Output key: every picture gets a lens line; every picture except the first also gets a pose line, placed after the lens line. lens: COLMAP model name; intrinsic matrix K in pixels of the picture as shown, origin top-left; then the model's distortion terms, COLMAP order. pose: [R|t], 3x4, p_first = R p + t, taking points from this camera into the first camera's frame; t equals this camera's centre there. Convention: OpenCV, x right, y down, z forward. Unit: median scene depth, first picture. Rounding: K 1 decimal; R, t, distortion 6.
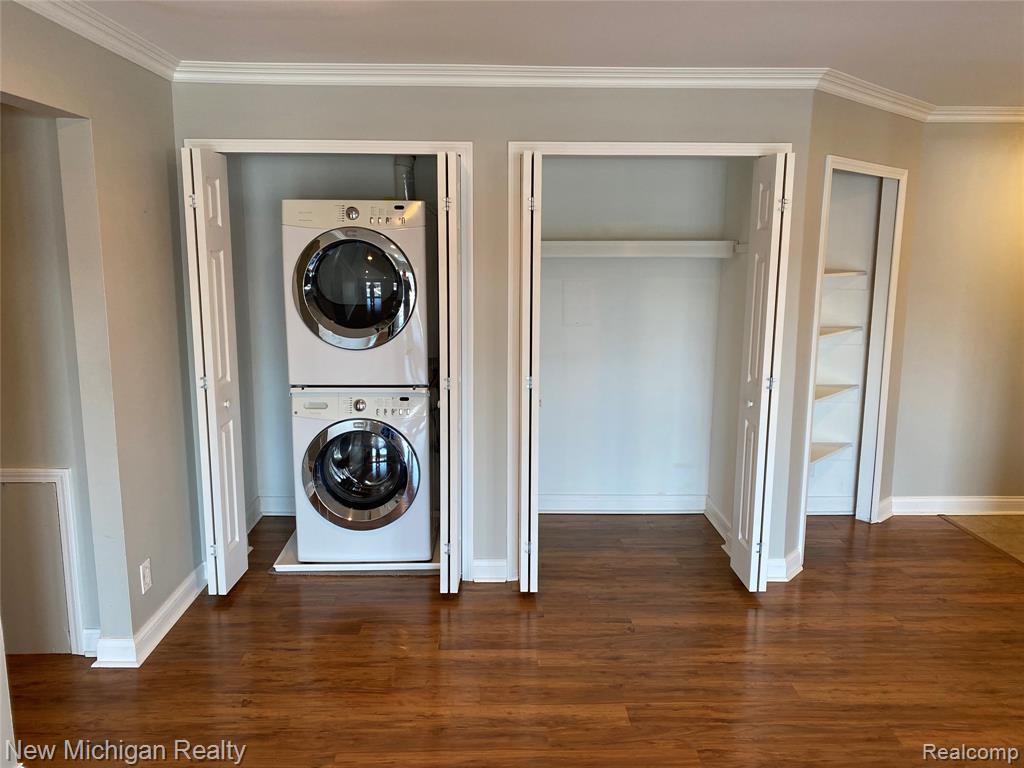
lens RADIAL K [[795.0, 0, 509.6], [0, 795.0, 382.4], [0, 0, 1]] dist [0.052415, -0.047660]
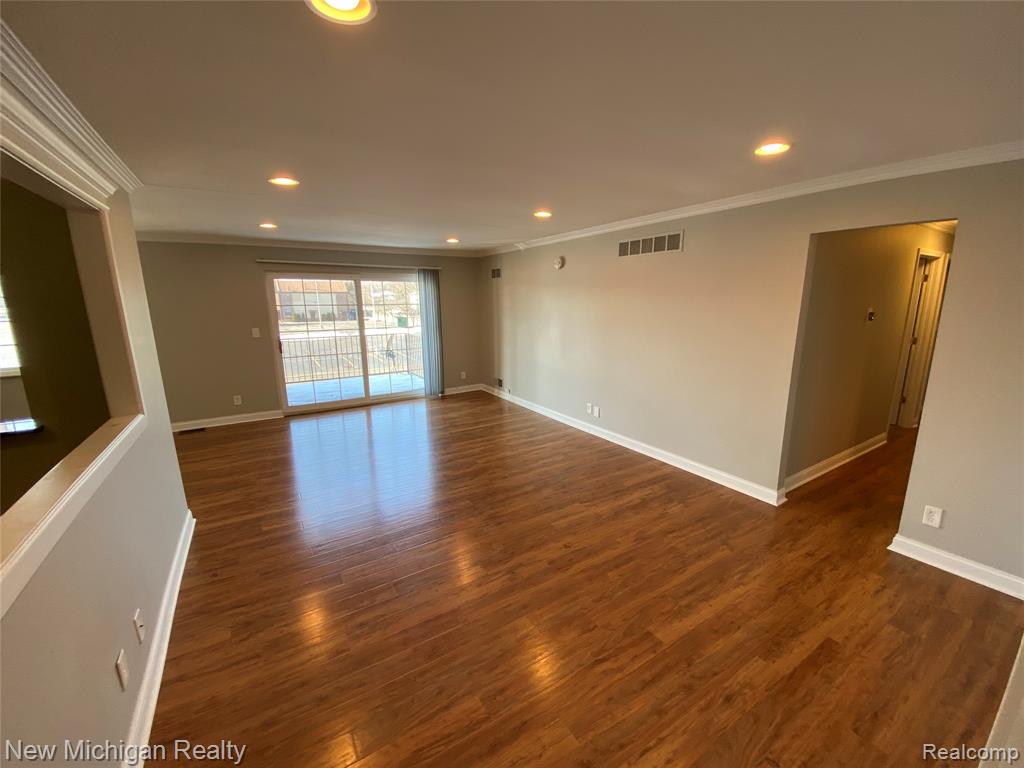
lens RADIAL K [[415.3, 0, 508.5], [0, 415.3, 380.1], [0, 0, 1]] dist [-0.012091, -0.001297]
pose [[-0.867391, 0.096555, -0.488169, 0.486543], [-0.083034, 0.939160, 0.333293, -0.157984], [0.490650, 0.329630, -0.806602, 0.940337]]
